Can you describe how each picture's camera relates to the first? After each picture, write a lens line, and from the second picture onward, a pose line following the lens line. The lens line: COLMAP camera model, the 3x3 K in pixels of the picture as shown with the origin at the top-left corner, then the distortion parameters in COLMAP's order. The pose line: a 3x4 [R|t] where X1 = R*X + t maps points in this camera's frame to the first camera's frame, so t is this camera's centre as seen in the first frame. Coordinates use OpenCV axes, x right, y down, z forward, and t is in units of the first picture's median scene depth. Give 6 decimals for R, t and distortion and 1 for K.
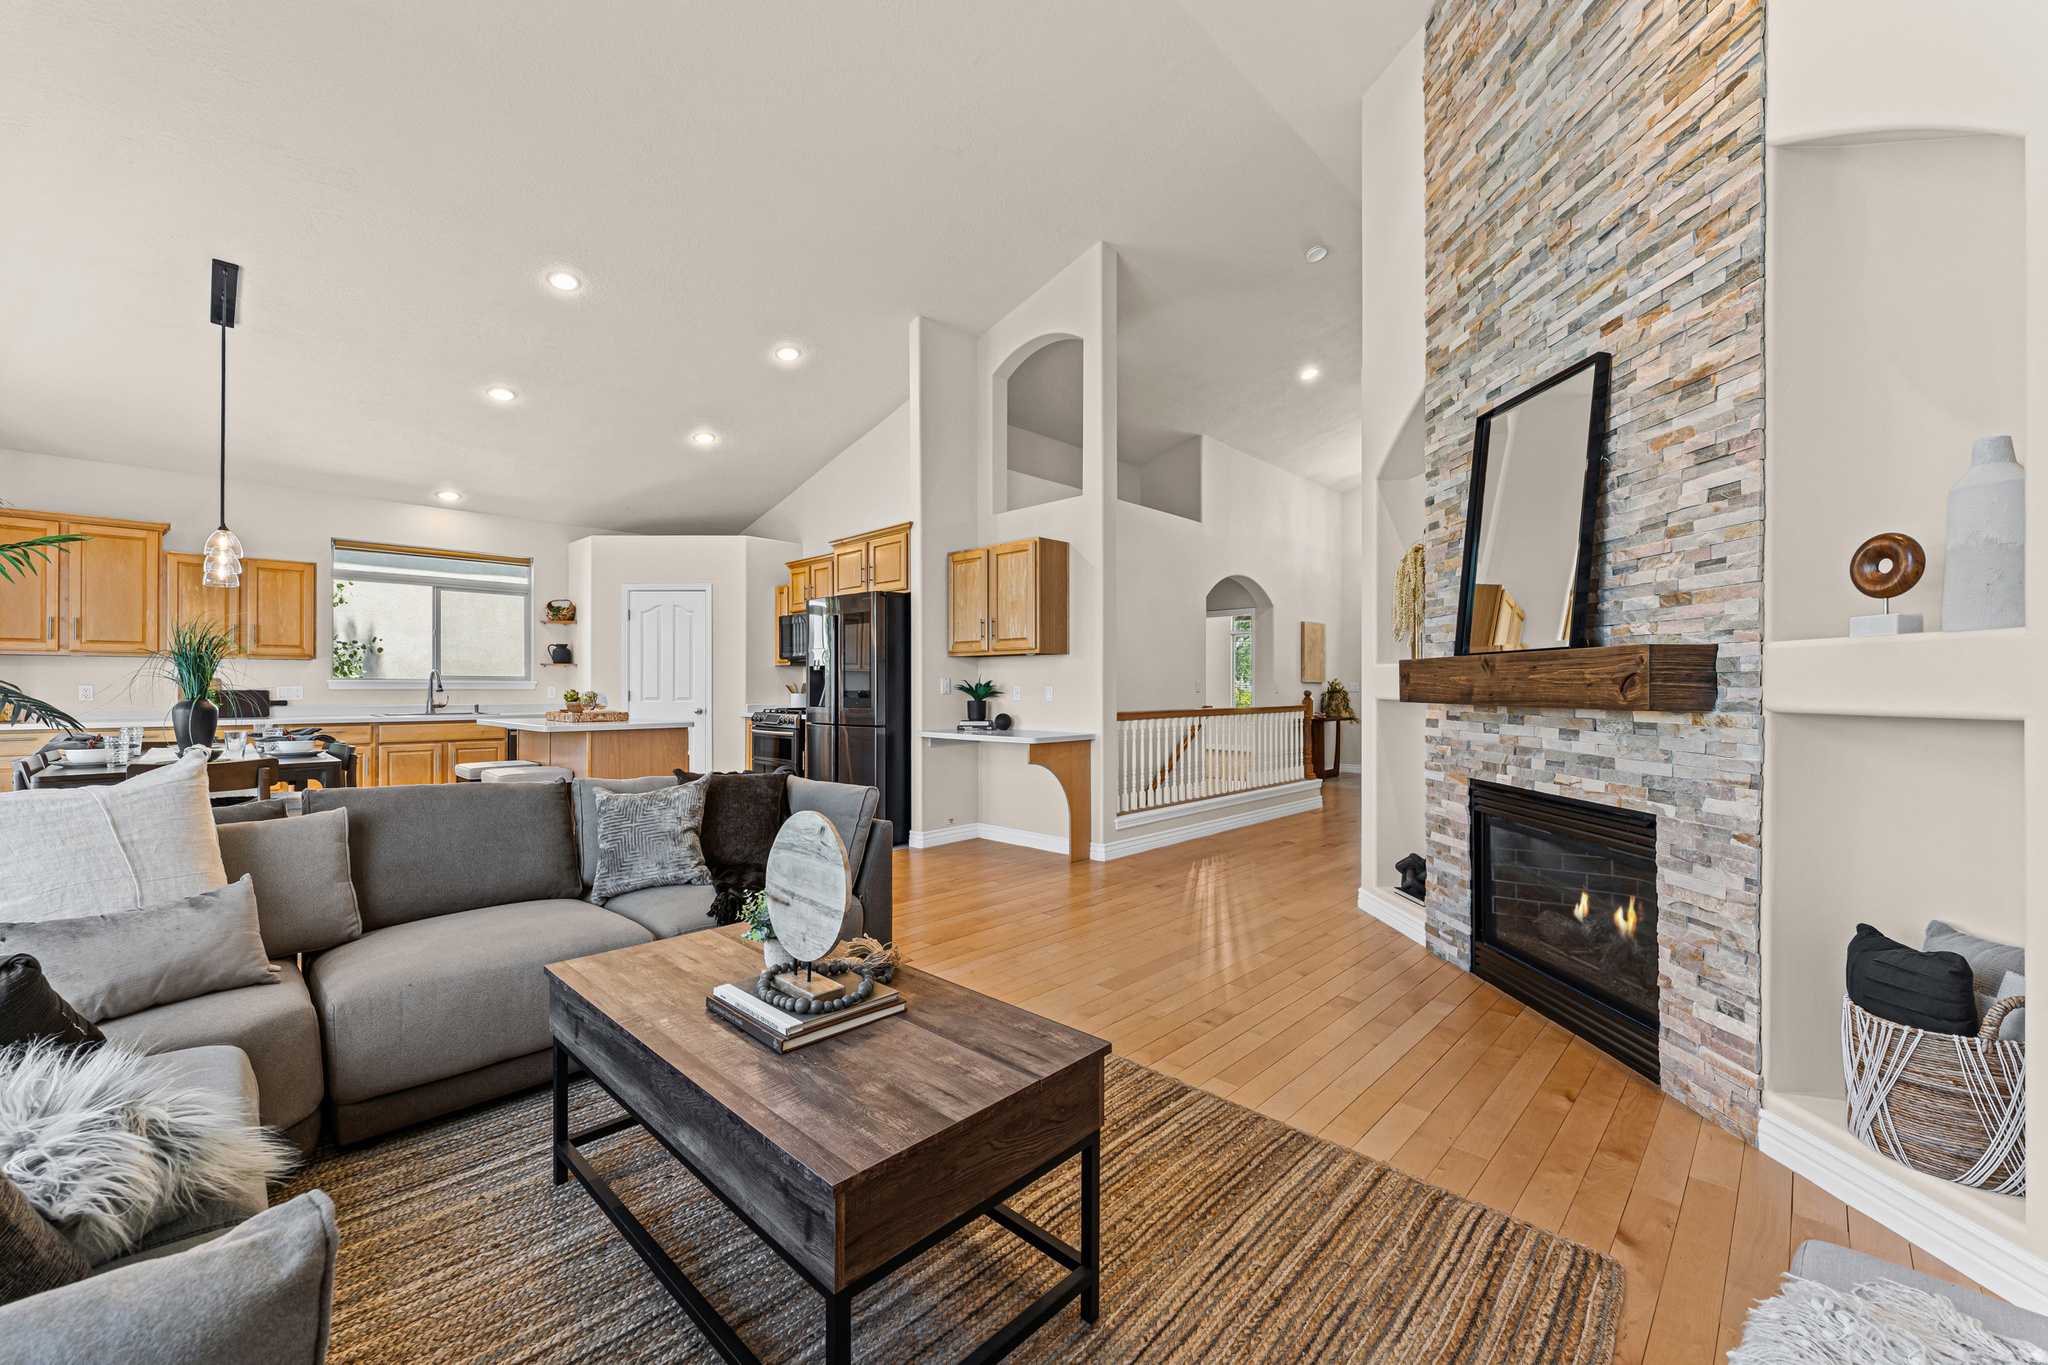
lens RADIAL K [[815.5, 0, 1023.7], [0, 815.5, 684.3], [0, 0, 1]] dist [-0.002301, 0.001248]
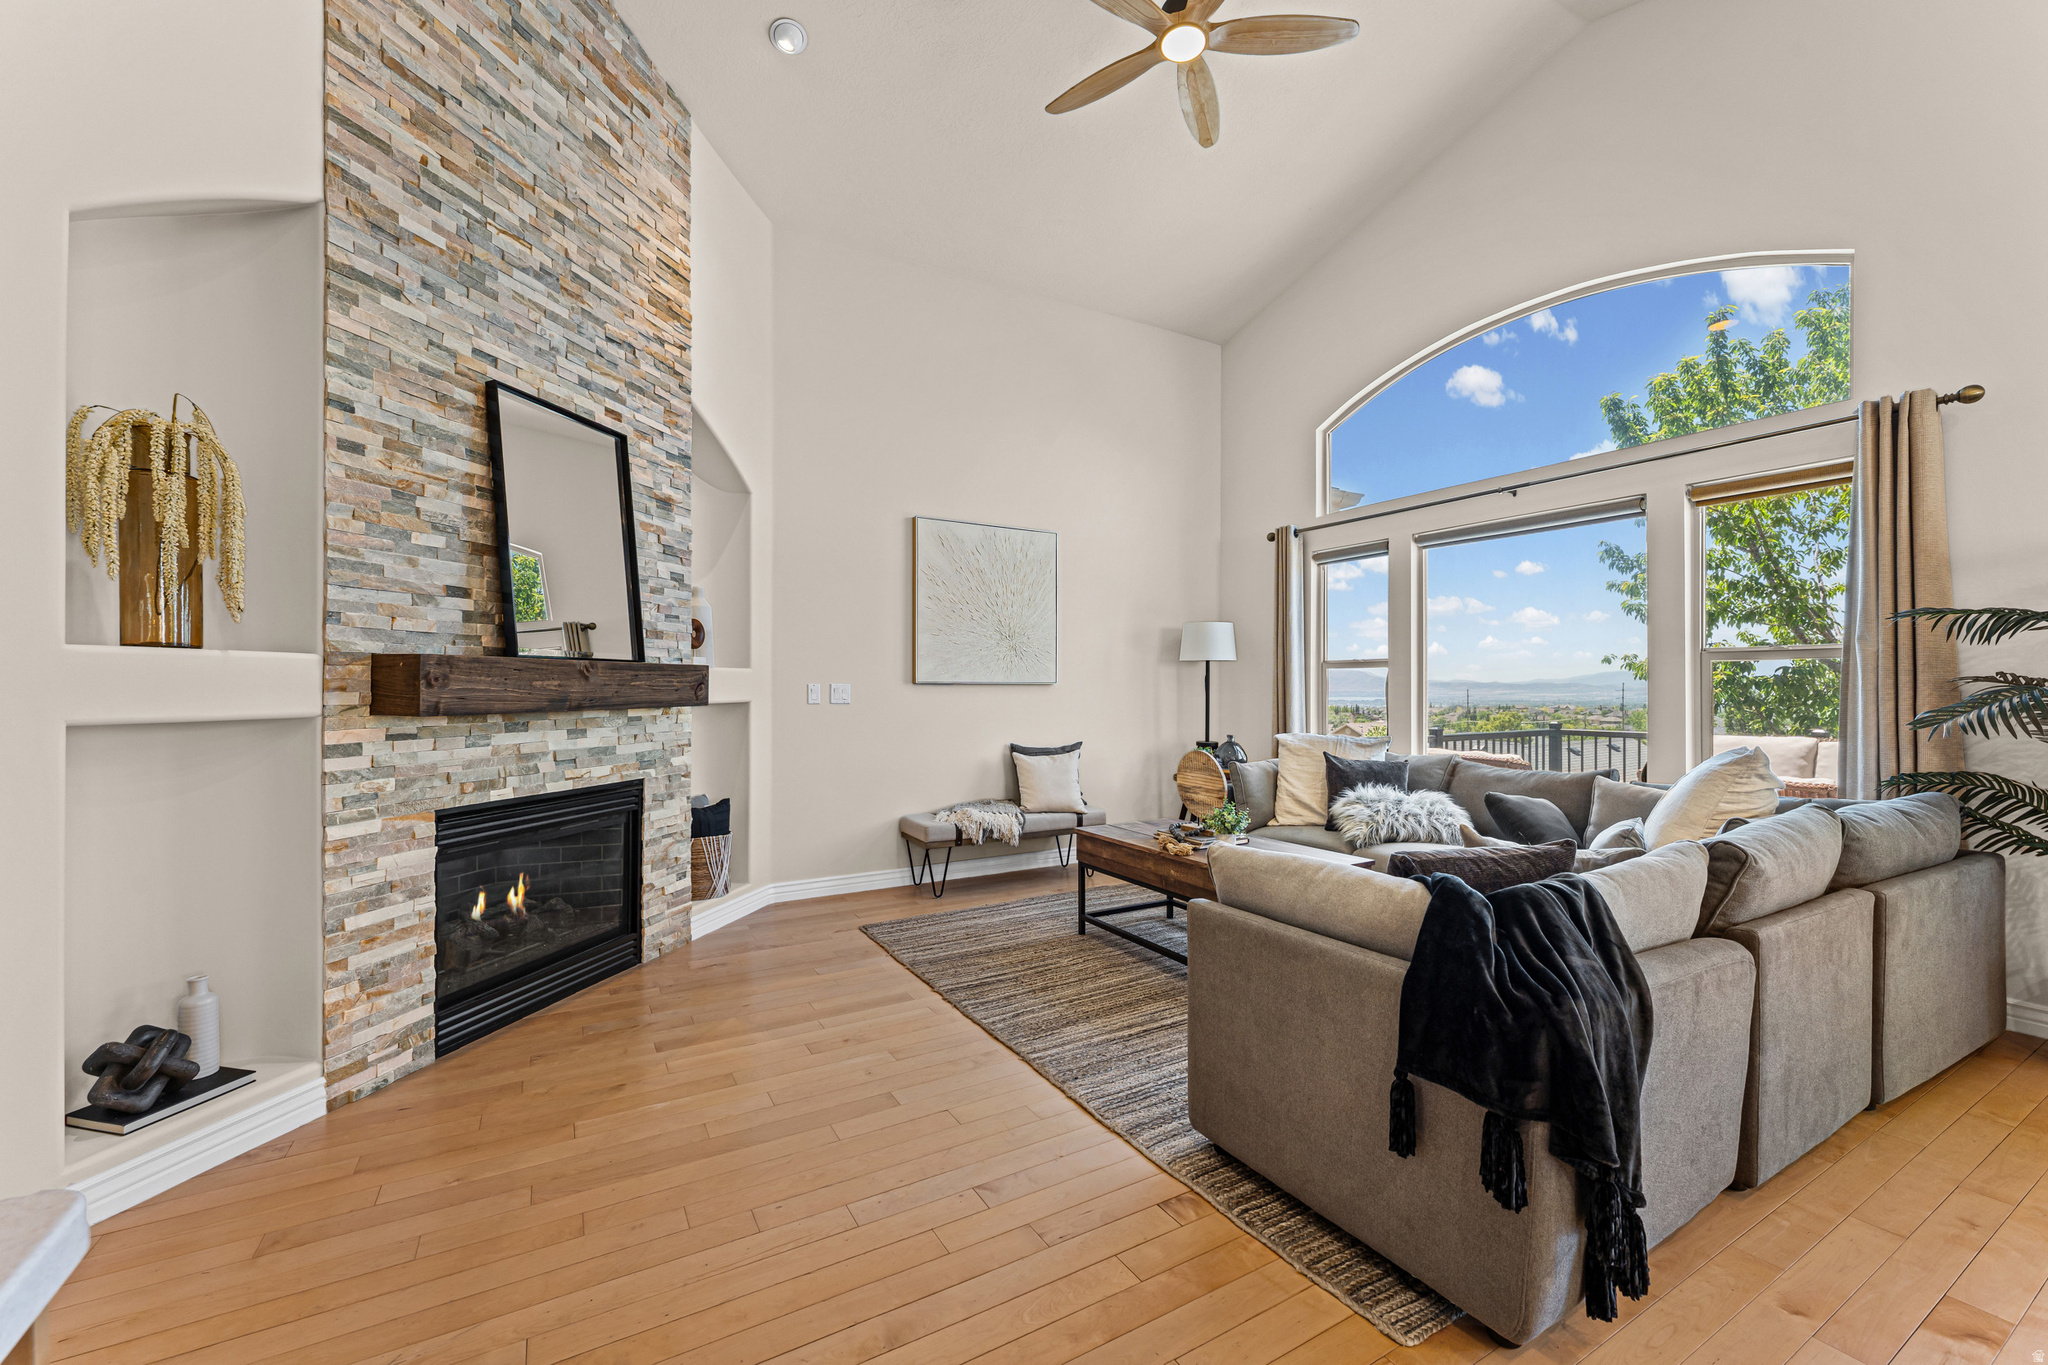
lens RADIAL K [[815.5, 0, 1018.0], [0, 815.5, 688.0], [0, 0, 1]] dist [-0.002301, 0.001248]
pose [[-0.958565, -0.001175, 0.284872, -0.224399], [-0.001147, 0.999999, 0.000266, -0.003065], [-0.284872, -0.000072, -0.958565, 1.720168]]
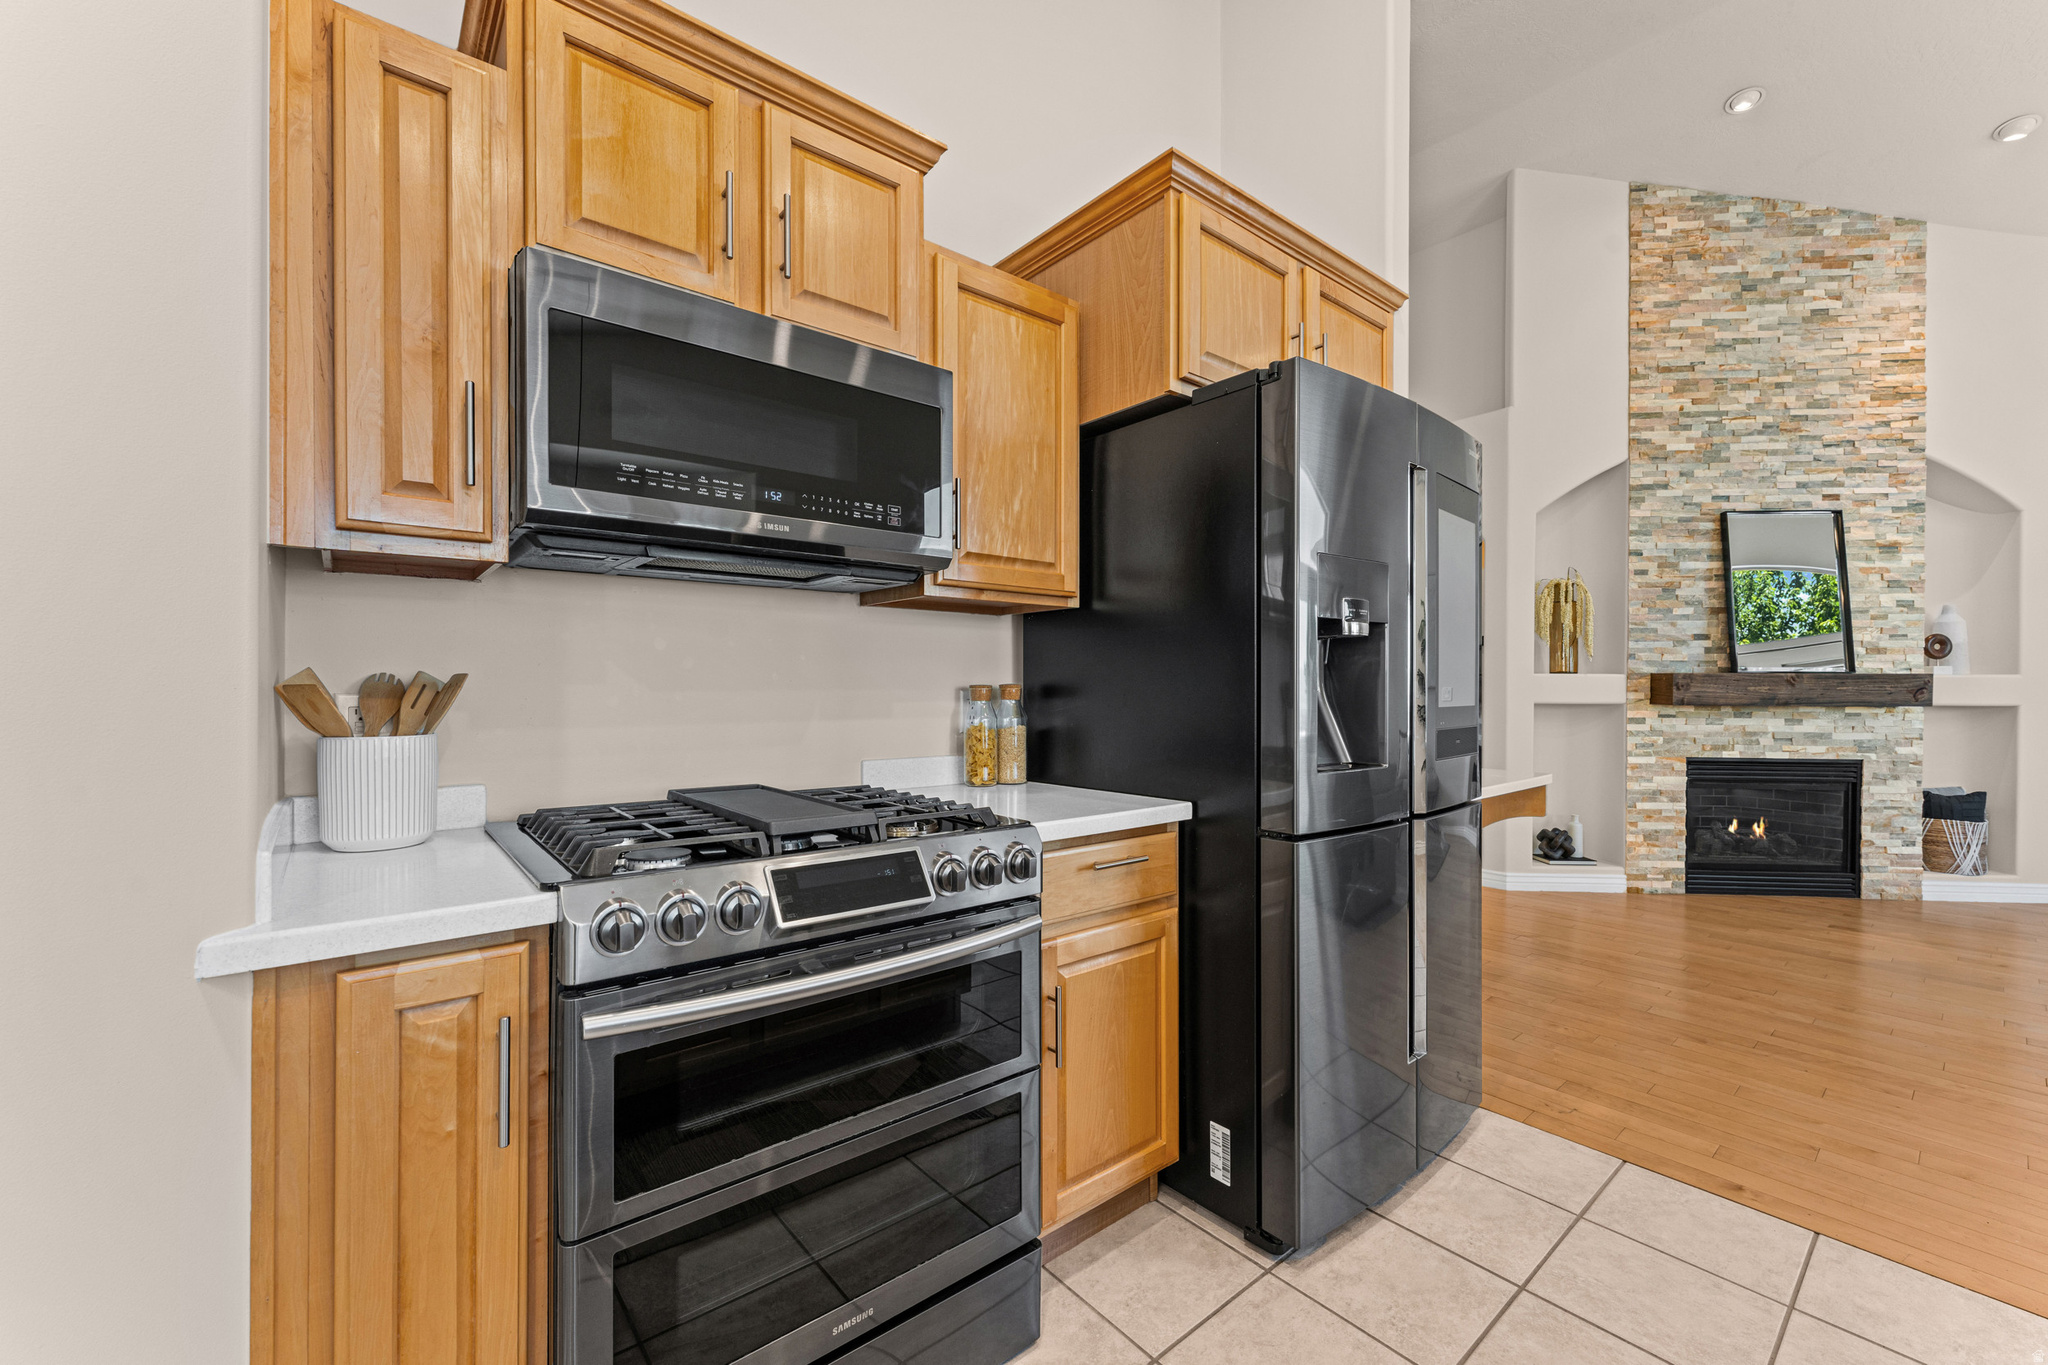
lens RADIAL K [[815.5, 0, 1016.5], [0, 815.5, 688.8], [0, 0, 1]] dist [-0.002301, 0.001248]
pose [[0.115636, -0.000043, 0.993292, -1.089196], [-0.007003, 0.999975, 0.000858, 0.001605], [-0.993267, -0.007055, 0.115633, 2.168643]]
